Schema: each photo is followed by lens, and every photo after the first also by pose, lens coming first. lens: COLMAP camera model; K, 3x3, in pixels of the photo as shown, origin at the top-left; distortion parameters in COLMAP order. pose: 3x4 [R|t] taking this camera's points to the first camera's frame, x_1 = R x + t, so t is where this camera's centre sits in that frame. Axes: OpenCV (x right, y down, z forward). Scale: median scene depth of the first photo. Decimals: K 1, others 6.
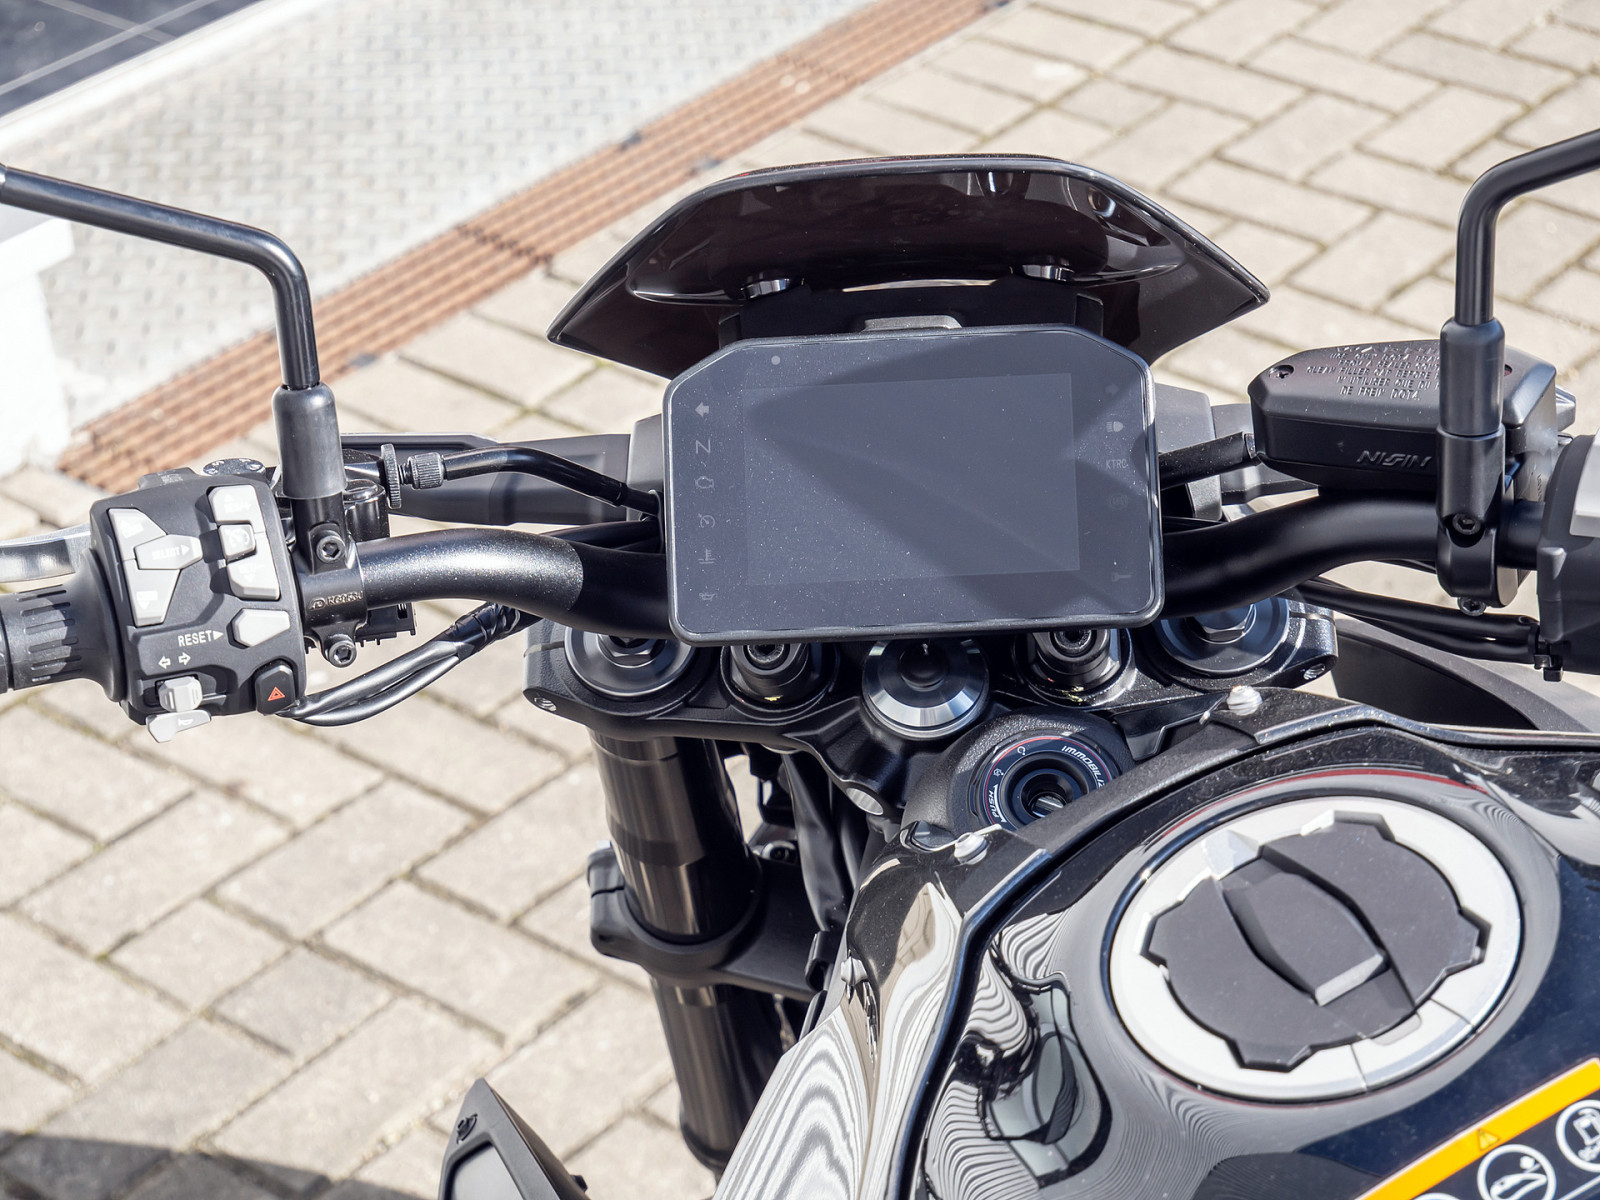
lens RADIAL K [[3621.3, 0, 800.0], [0, 3621.3, 600.0], [0, 0, 1]] dist [0.000755, -0.383690]
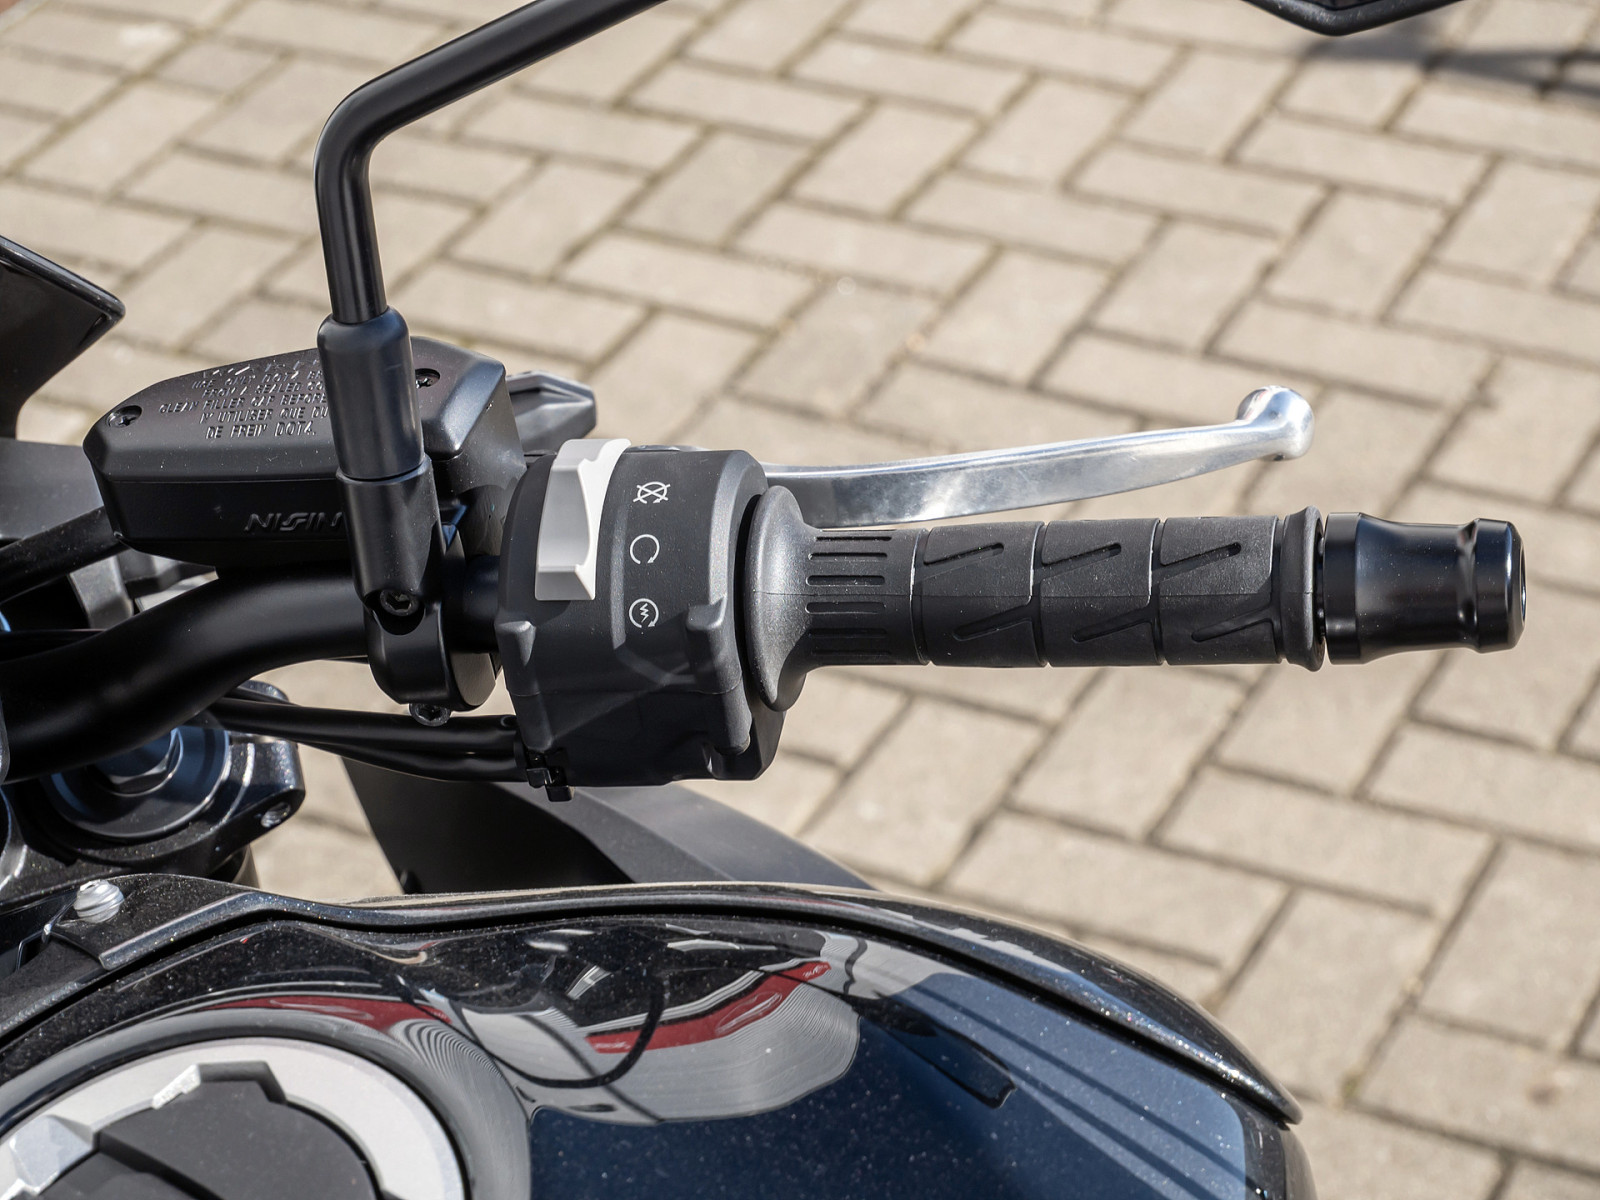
lens RADIAL K [[4142.3, 0, 800.0], [0, 4142.3, 600.0], [0, 0, 1]] dist [-0.054488, 0.223120]
pose [[0.974389, -0.129009, 0.184179, 0.112032], [0.130217, 0.991470, 0.005575, -0.015642], [-0.183327, 0.018551, 0.982877, 0.194528]]
